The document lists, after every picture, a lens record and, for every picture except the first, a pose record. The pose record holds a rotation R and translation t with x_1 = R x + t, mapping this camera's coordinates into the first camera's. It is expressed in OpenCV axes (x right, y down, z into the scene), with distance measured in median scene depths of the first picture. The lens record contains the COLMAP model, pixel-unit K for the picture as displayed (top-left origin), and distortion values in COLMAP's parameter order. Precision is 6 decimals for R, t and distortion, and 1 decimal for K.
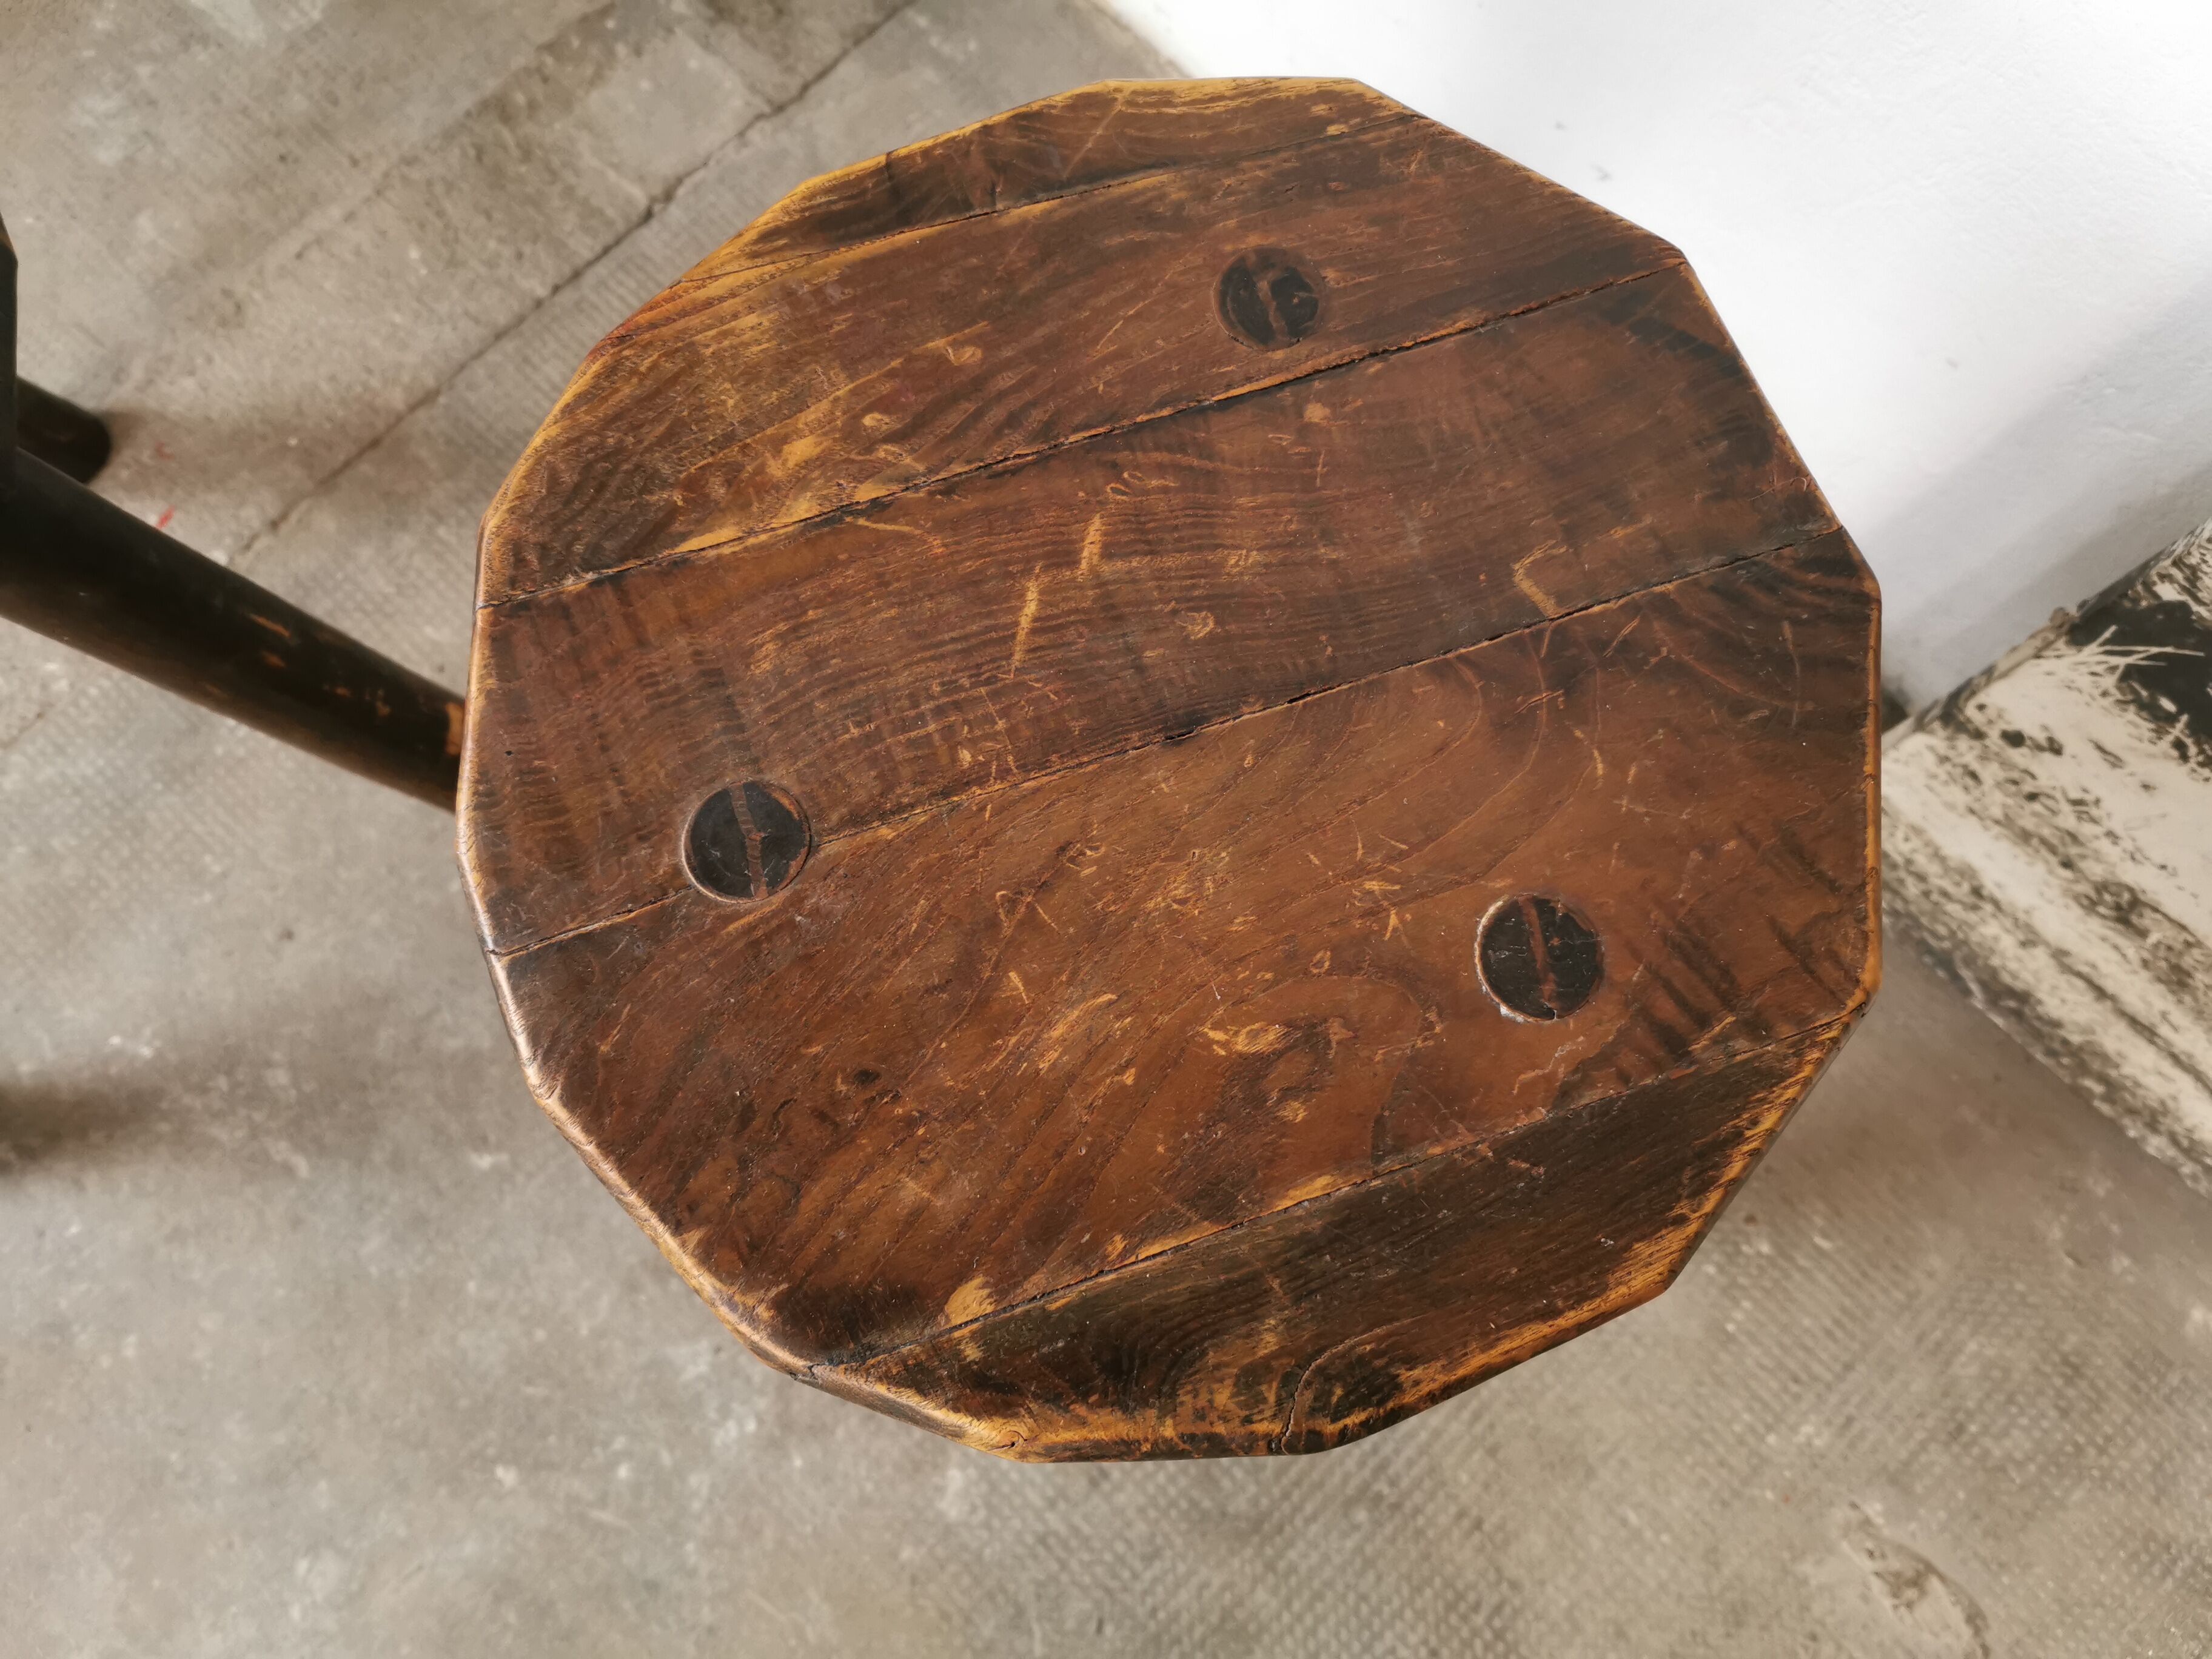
lens RADIAL K [[1721.5, 0, 1112.8], [0, 1721.5, 817.5], [0, 0, 1]] dist [0.087161, -0.156466]
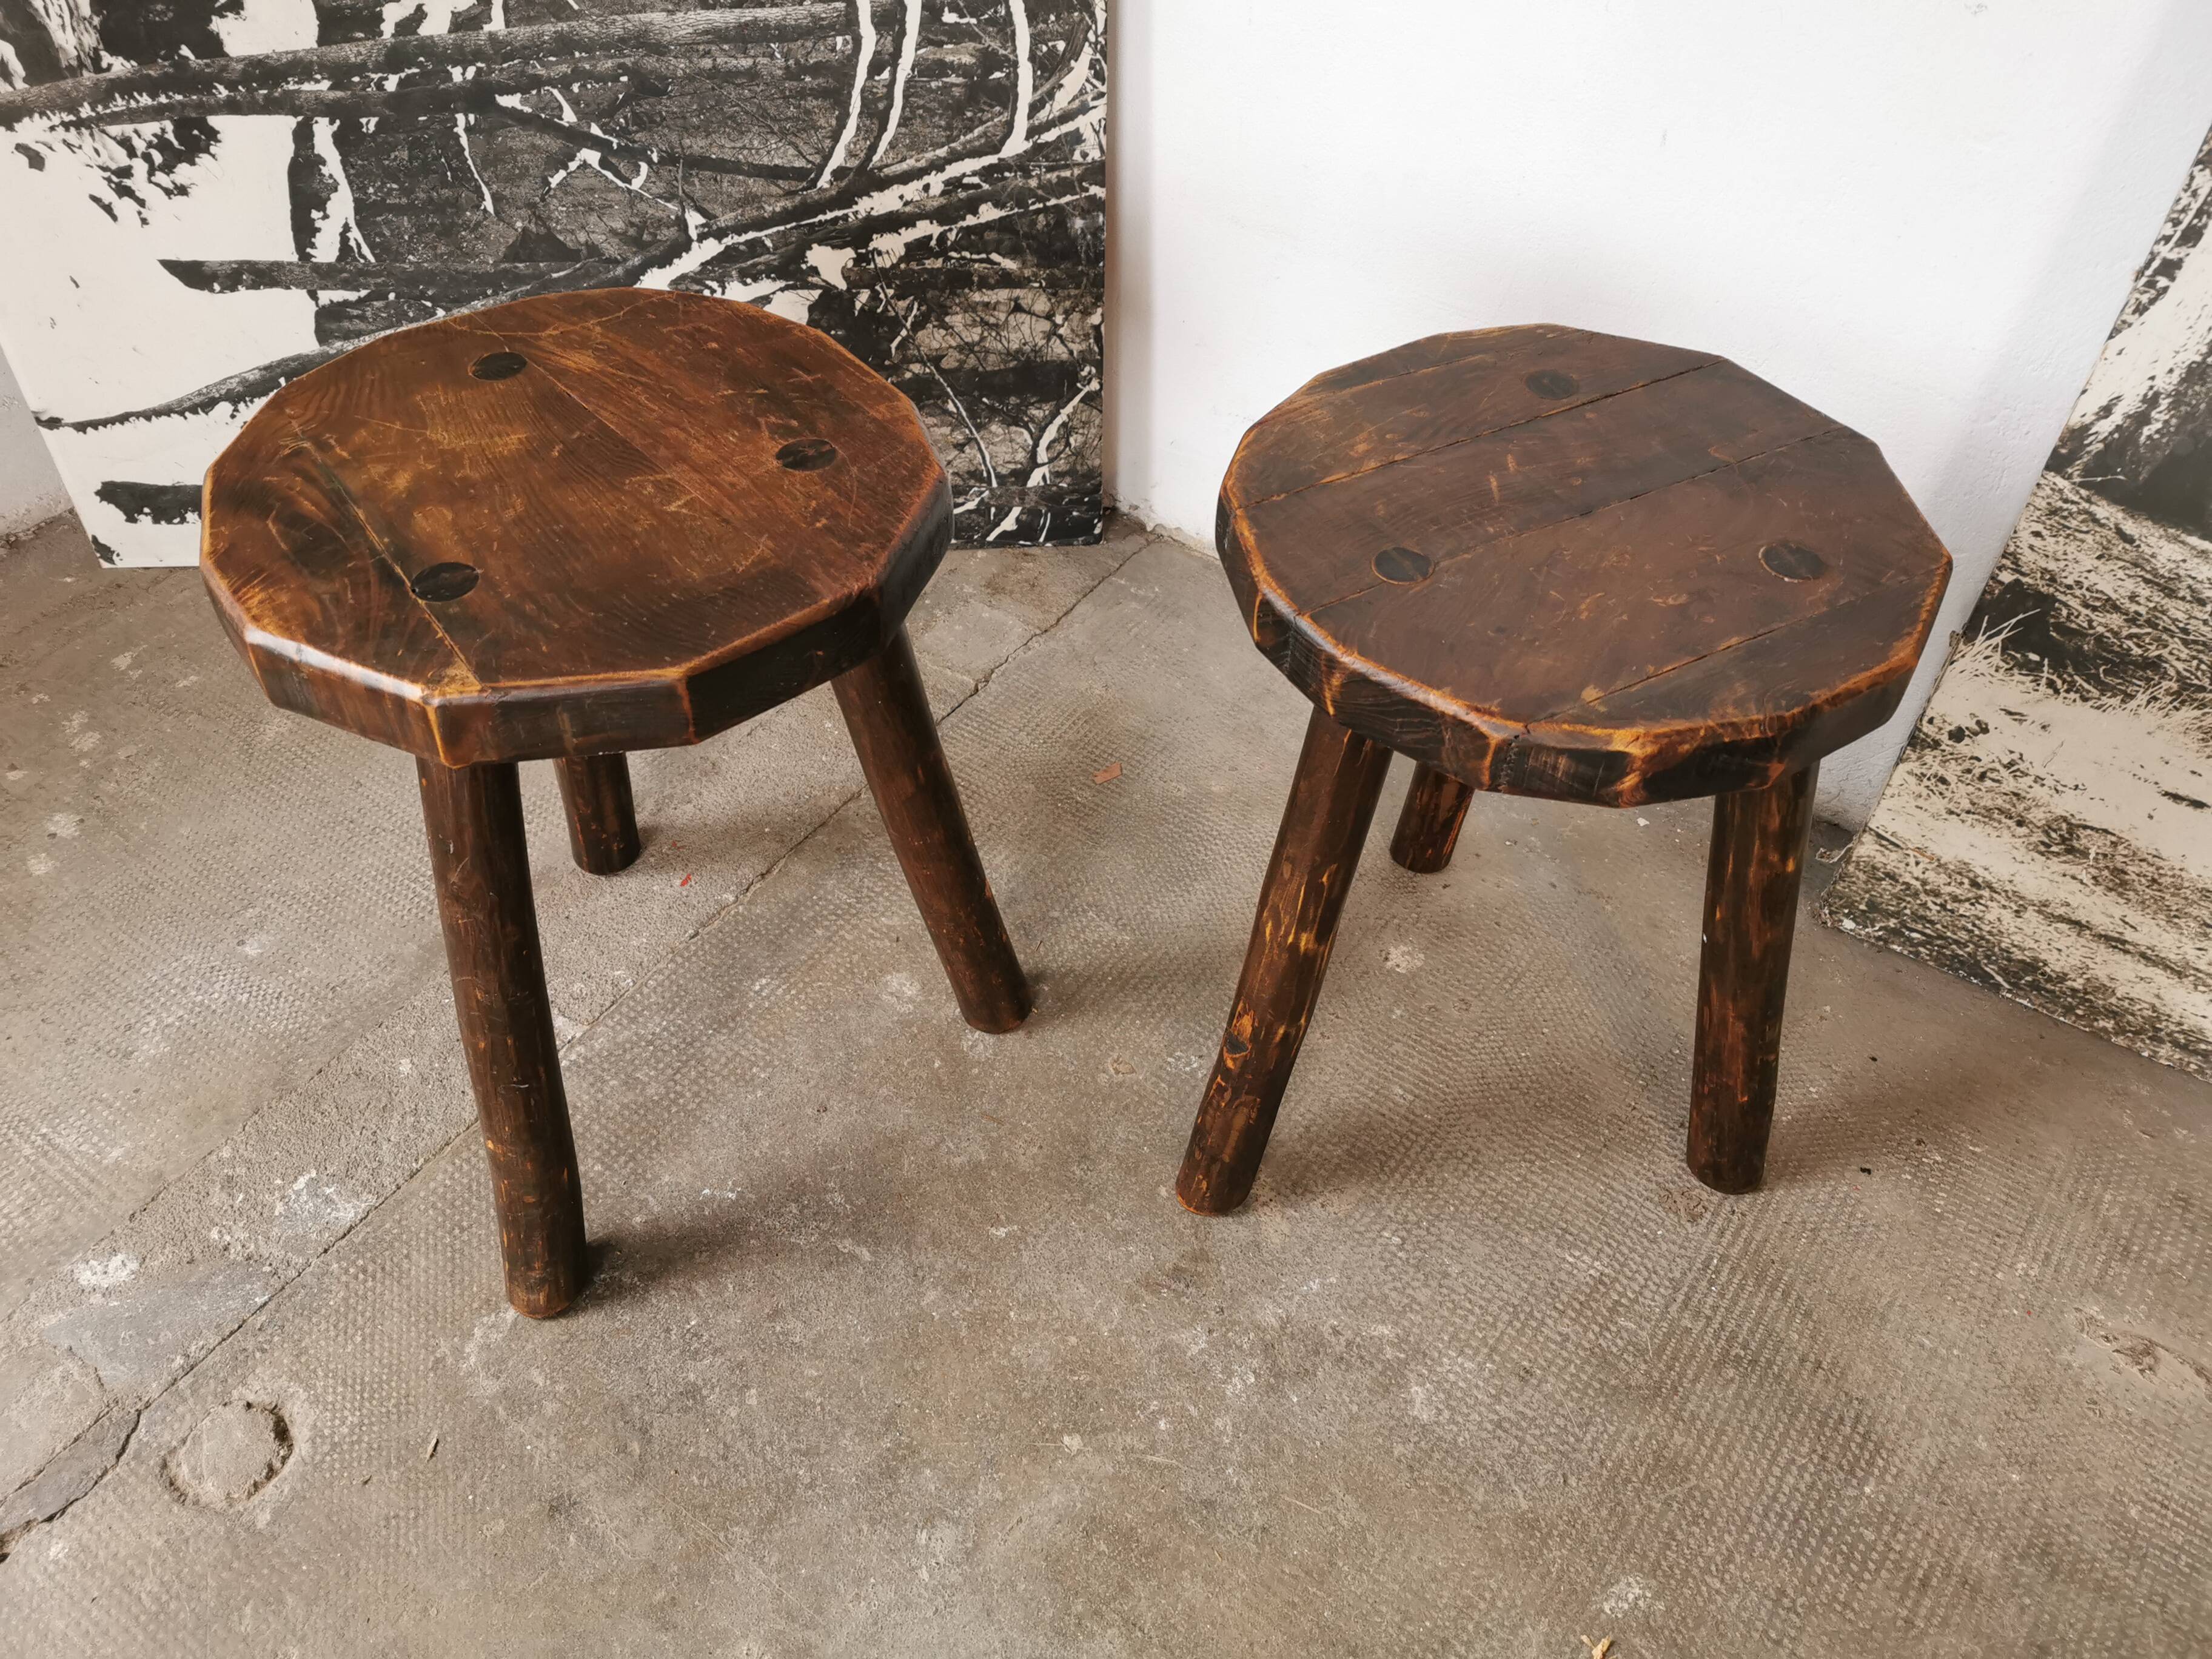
lens RADIAL K [[1706.2, 0, 1105.2], [0, 1706.2, 820.2], [0, 0, 1]] dist [0.086332, -0.134089]
pose [[0.985525, -0.121013, 0.118725, -0.418376], [0.163971, 0.858269, -0.486300, 0.600576], [-0.043049, 0.498729, 0.865688, -0.293417]]
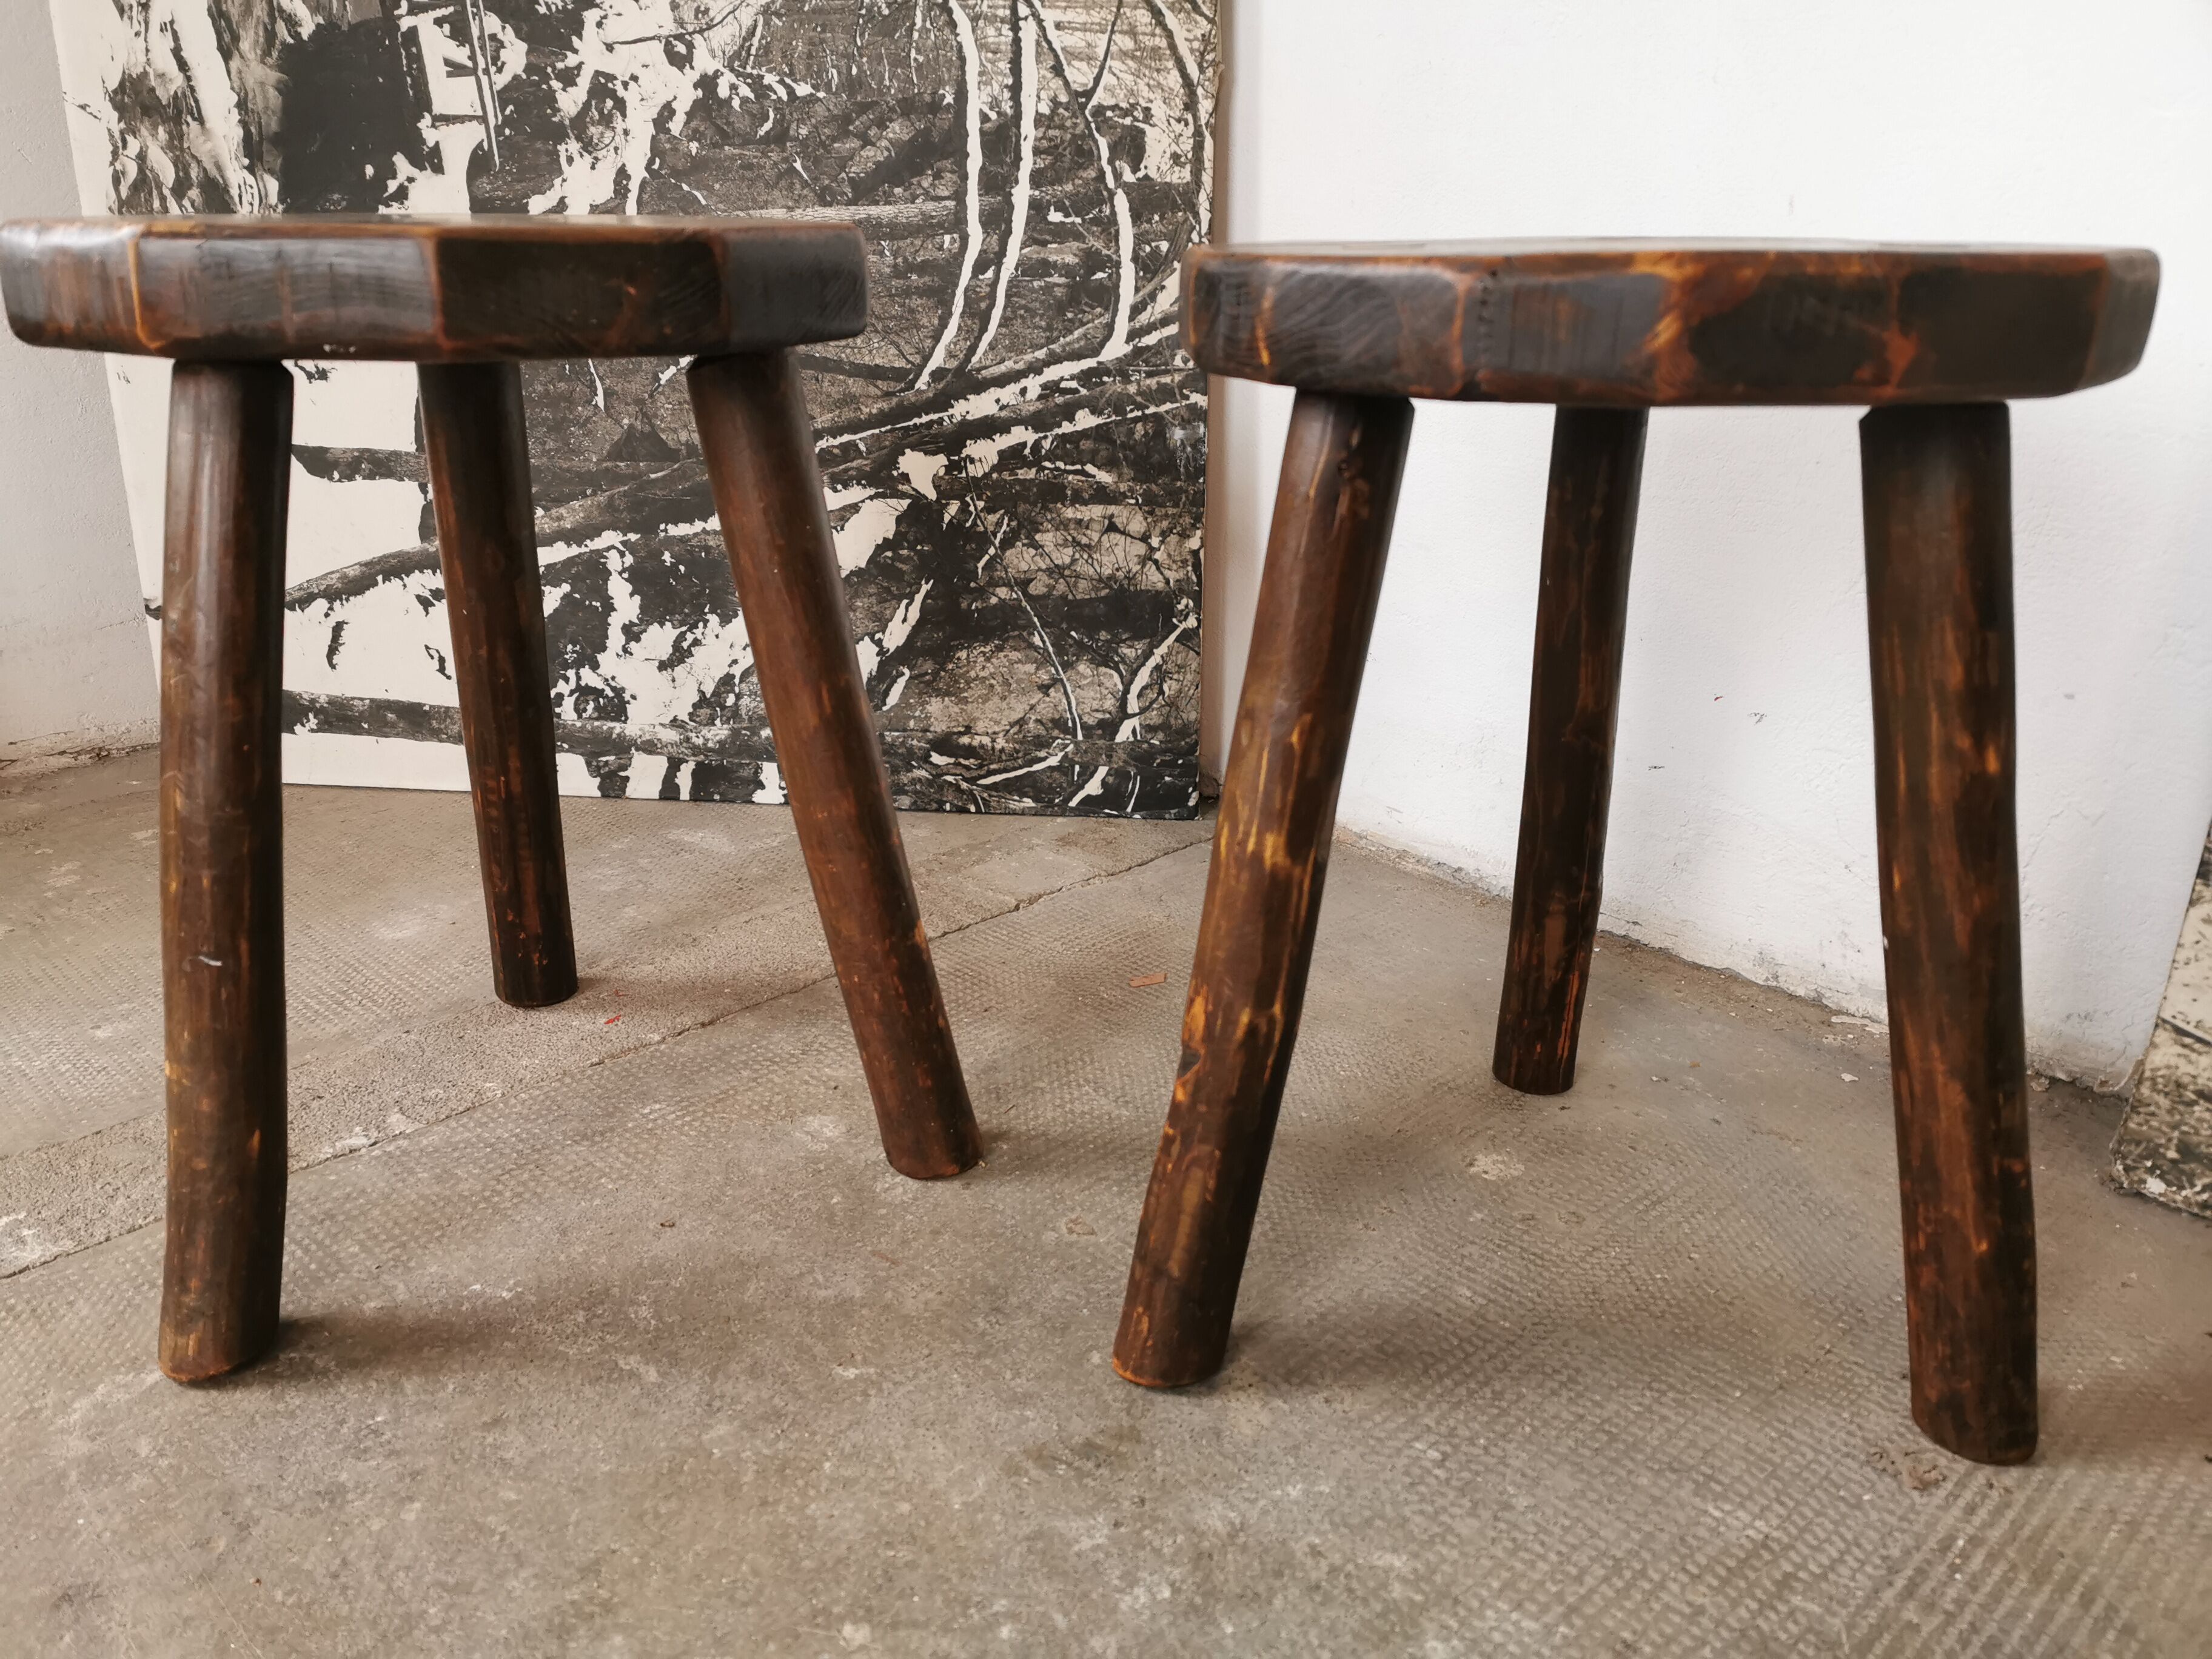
lens RADIAL K [[1704.7, 0, 1091.5], [0, 1704.7, 832.7], [0, 0, 1]] dist [0.084496, -0.133733]
pose [[0.999830, -0.008087, -0.016574, -0.228149], [-0.008987, 0.571112, -0.820823, 0.804930], [0.016103, 0.820832, 0.570942, 0.272119]]
